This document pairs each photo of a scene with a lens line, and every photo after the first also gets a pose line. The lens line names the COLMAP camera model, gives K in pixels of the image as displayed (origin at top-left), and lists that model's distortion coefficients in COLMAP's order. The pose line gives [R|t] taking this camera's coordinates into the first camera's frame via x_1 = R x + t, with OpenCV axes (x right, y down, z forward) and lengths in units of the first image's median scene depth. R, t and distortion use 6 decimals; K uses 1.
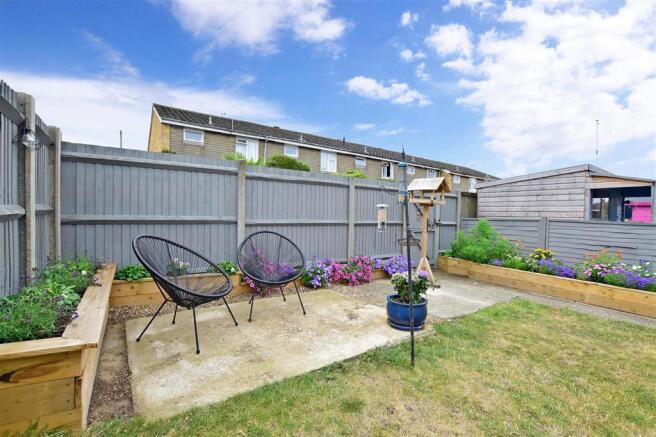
lens RADIAL K [[288.8, 0, 326.2], [0, 288.8, 217.6], [0, 0, 1]] dist [-0.035108, -0.000565]
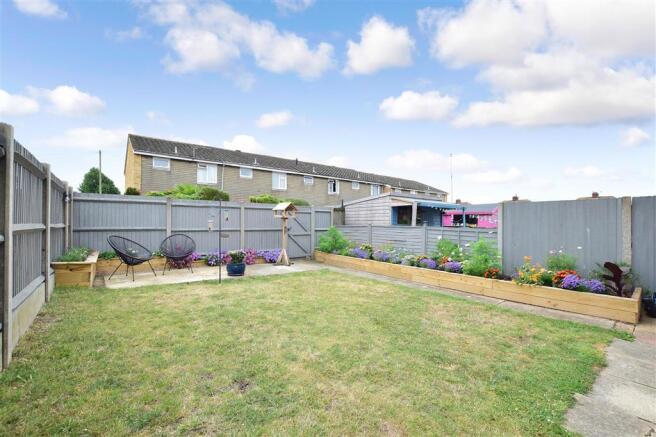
lens RADIAL K [[288.8, 0, 330.6], [0, 288.8, 220.3], [0, 0, 1]] dist [-0.035108, -0.000565]
pose [[0.998057, -0.017442, 0.059809, 0.480349], [0.018961, 0.999509, -0.024931, 0.015071], [-0.059344, 0.026017, 0.997898, -0.677727]]
